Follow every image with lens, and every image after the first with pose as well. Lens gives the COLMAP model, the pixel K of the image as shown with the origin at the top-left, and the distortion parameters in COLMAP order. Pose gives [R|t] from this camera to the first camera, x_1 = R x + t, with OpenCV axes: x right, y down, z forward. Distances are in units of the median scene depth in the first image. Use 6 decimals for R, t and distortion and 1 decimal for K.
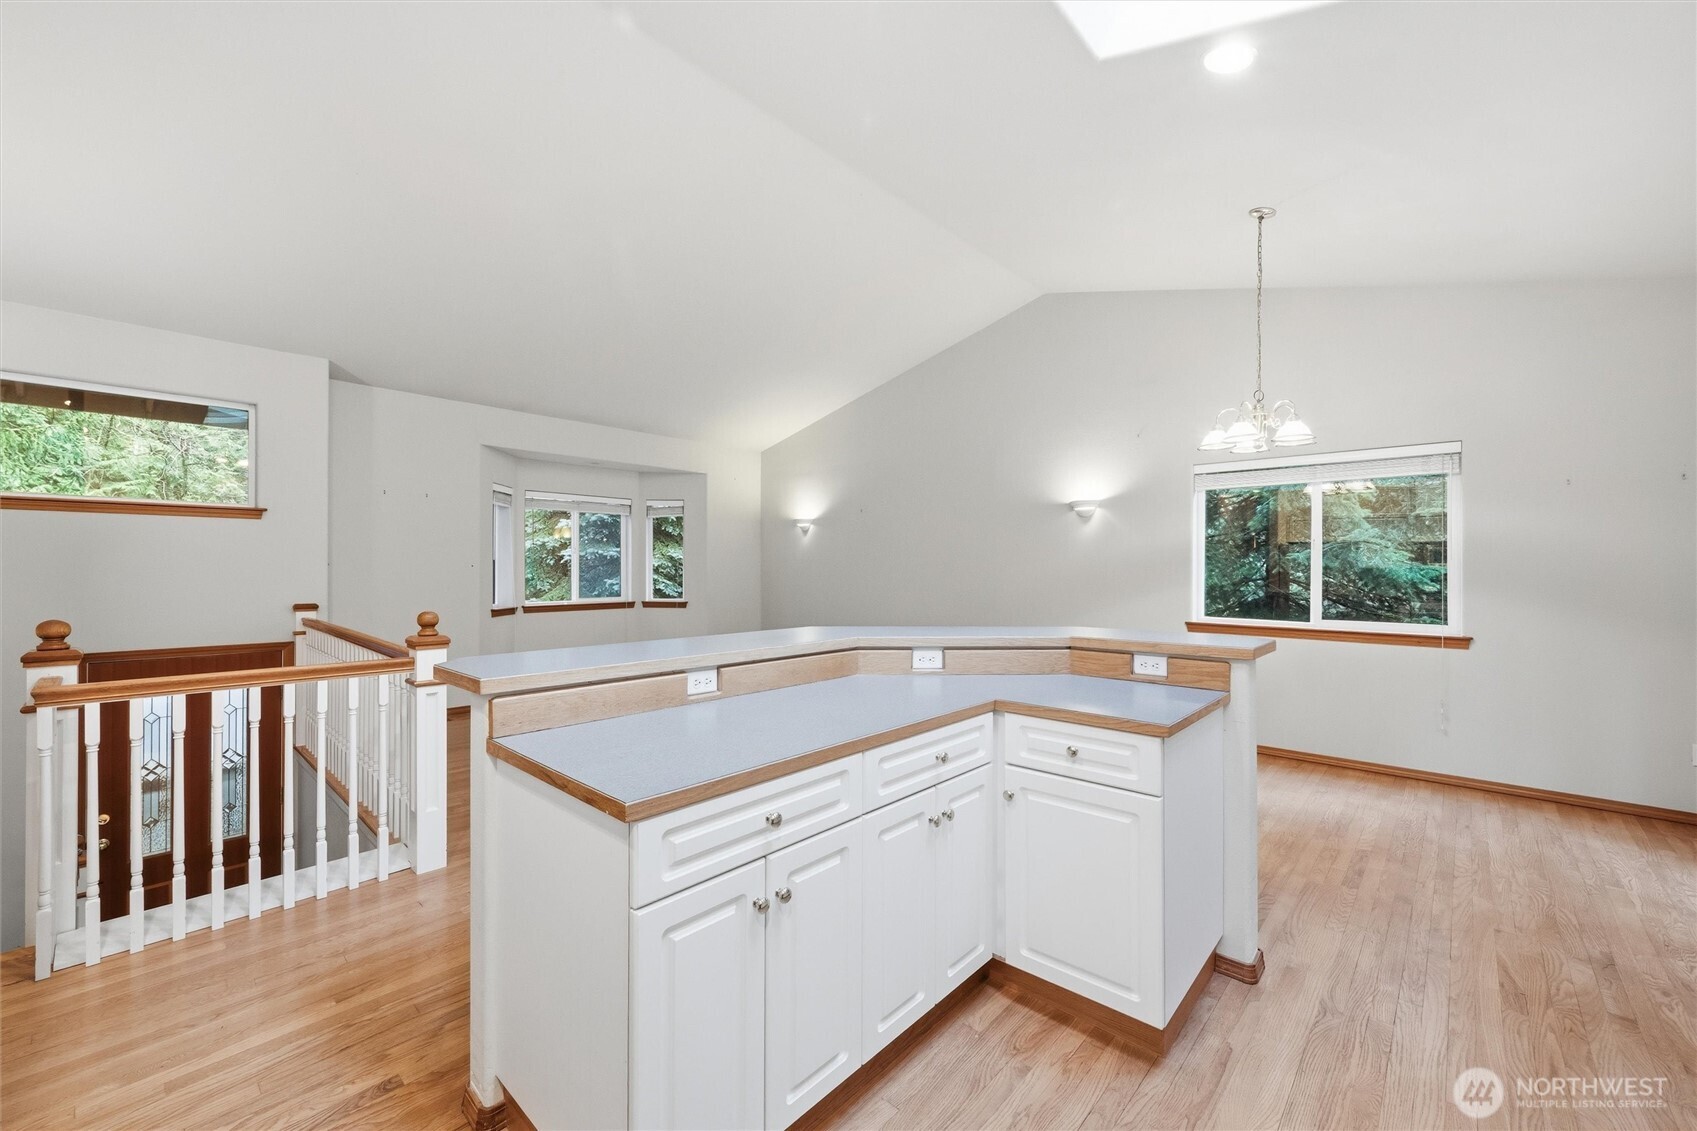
lens RADIAL K [[671.4, 0, 846.8], [0, 671.4, 554.0], [0, 0, 1]] dist [0.001706, 0.000513]
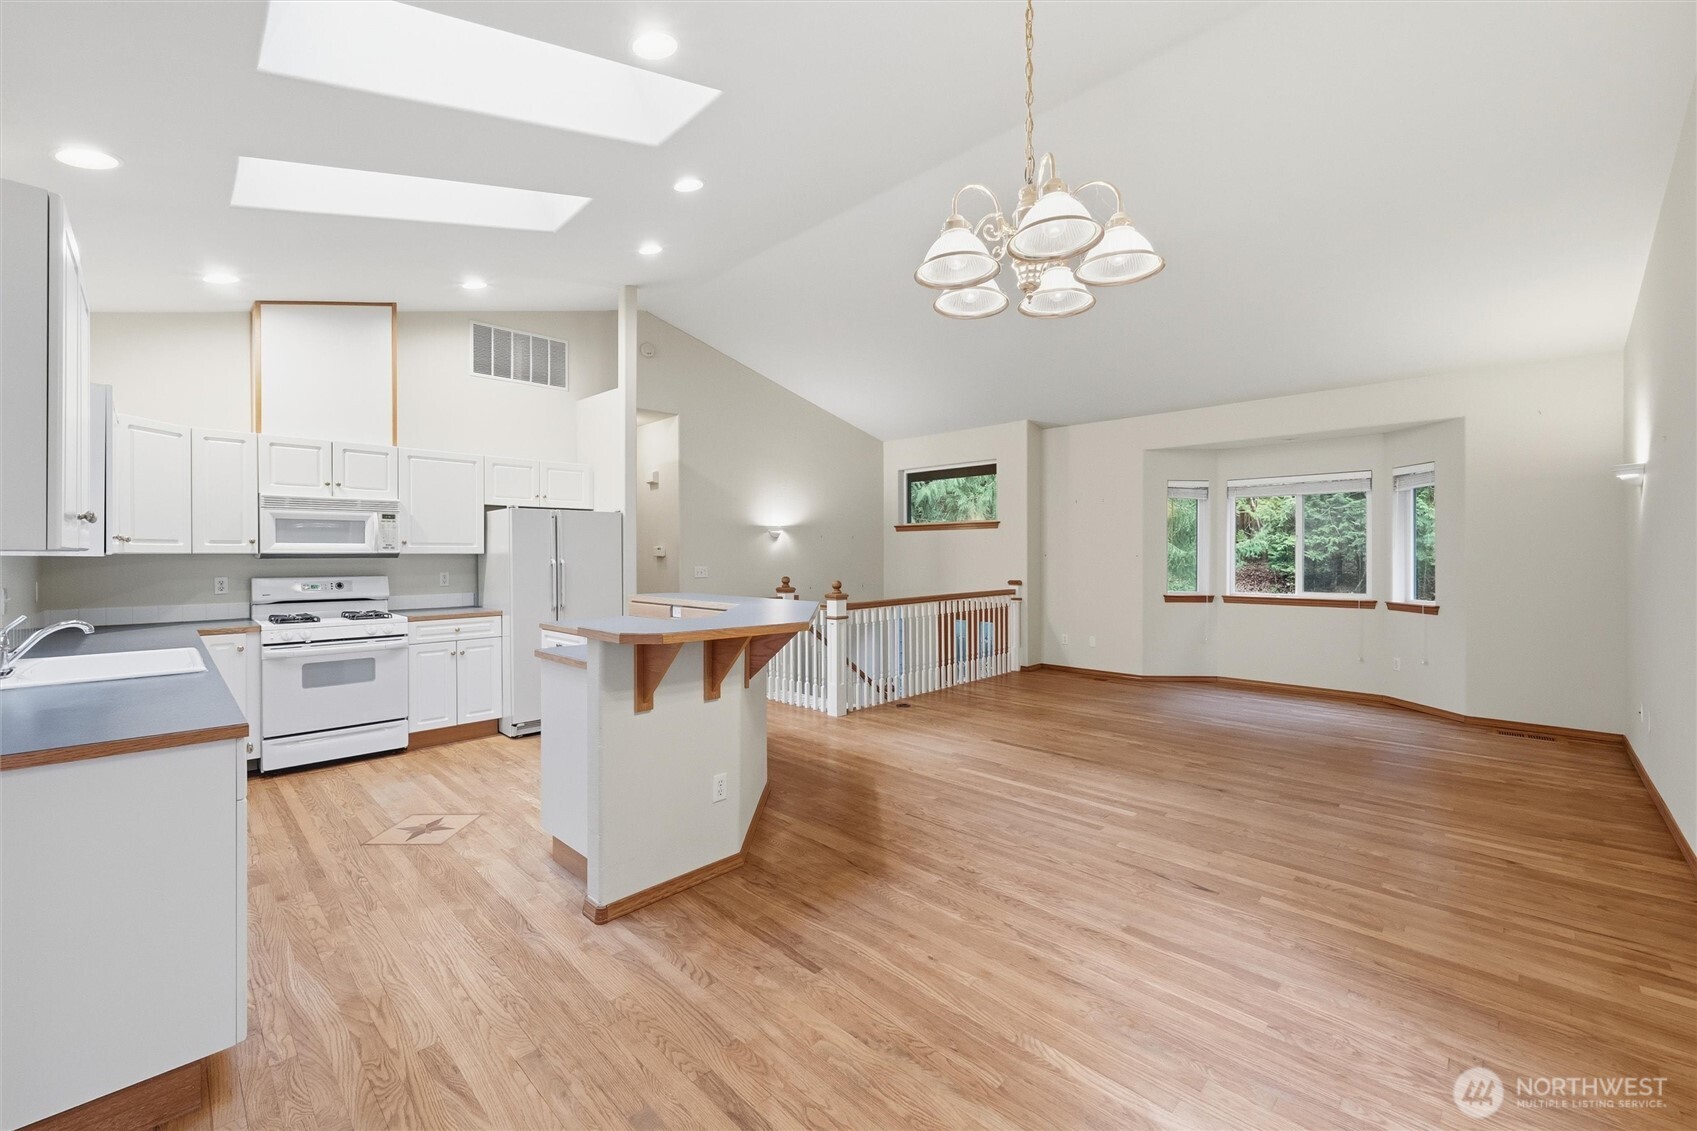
lens RADIAL K [[683.3, 0, 851.6], [0, 683.3, 554.8], [0, 0, 1]] dist [0.001314, 0.000211]
pose [[-0.030913, -0.000224, -0.999522, 0.796605], [0.019323, 0.999813, -0.000821, 0.008506], [0.999335, -0.019339, -0.030903, 0.675524]]
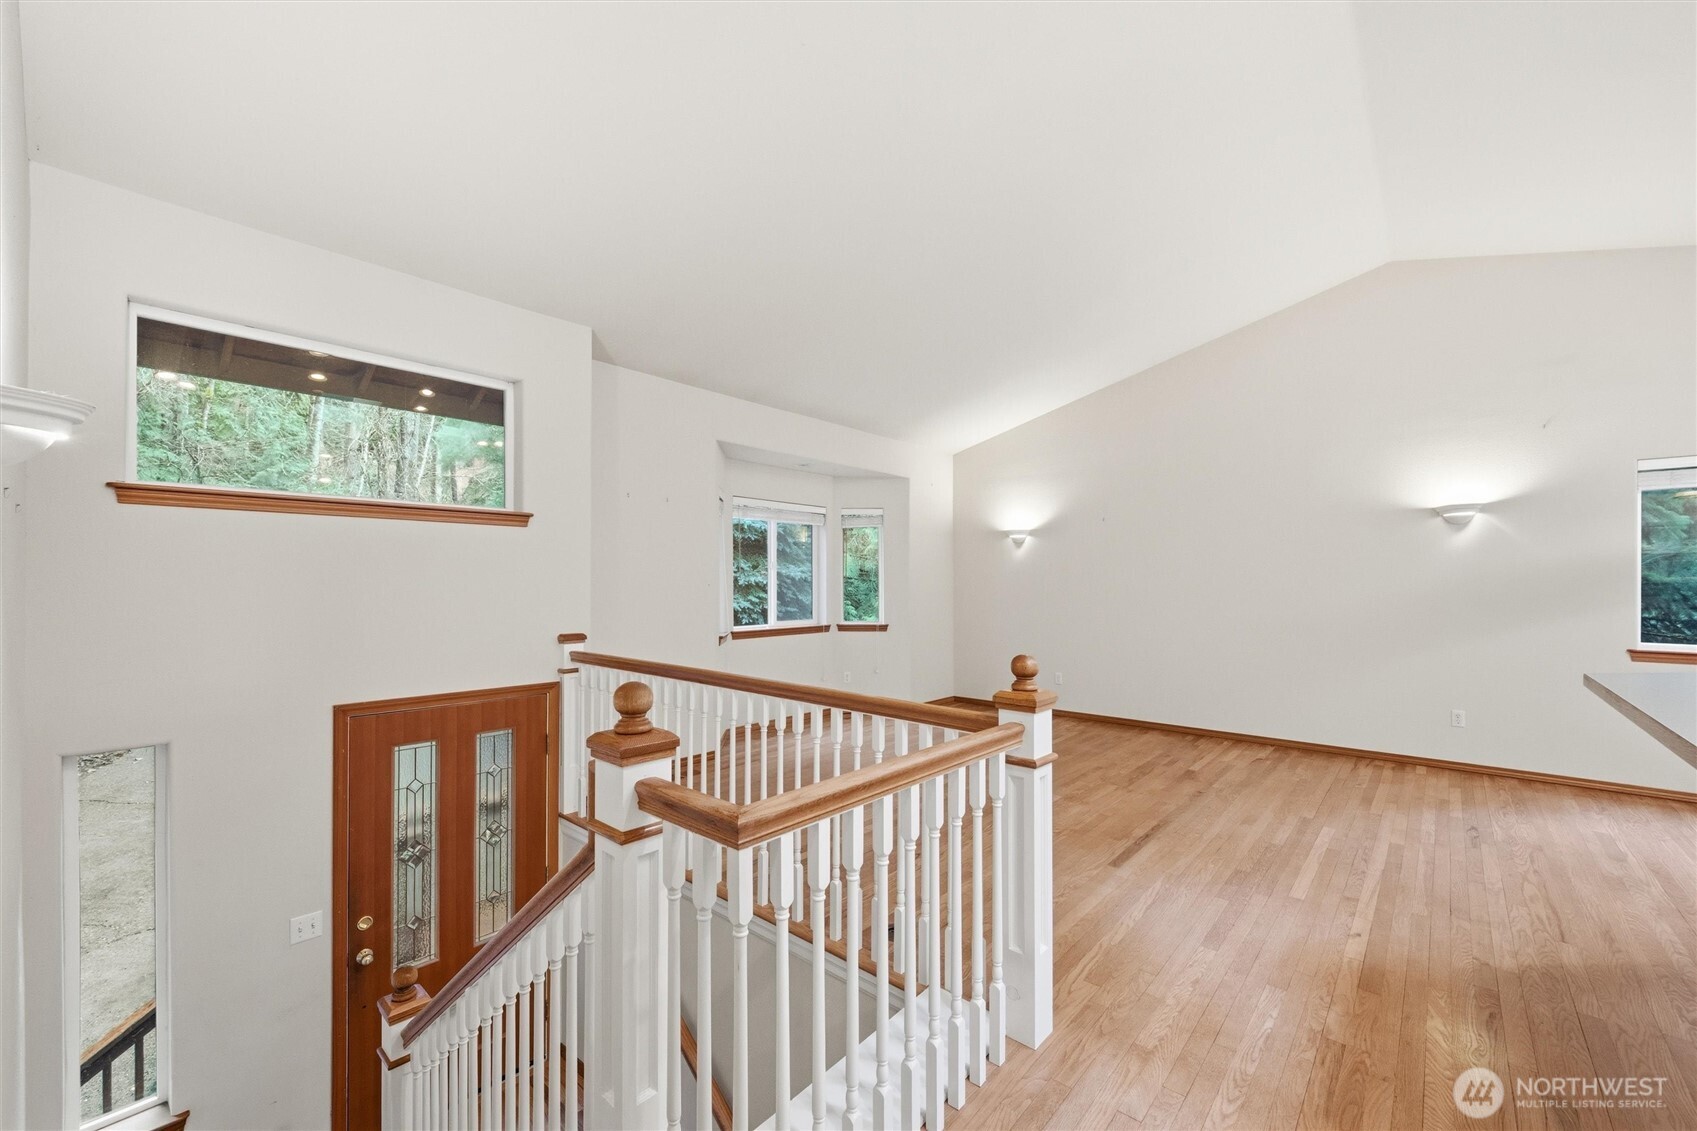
lens RADIAL K [[683.3, 0, 851.6], [0, 683.3, 554.8], [0, 0, 1]] dist [0.001314, 0.000211]
pose [[0.999807, -0.003198, 0.019358, -0.493730], [0.003648, 0.999722, -0.023286, 0.001115], [-0.019279, 0.023352, 0.999541, 0.186094]]
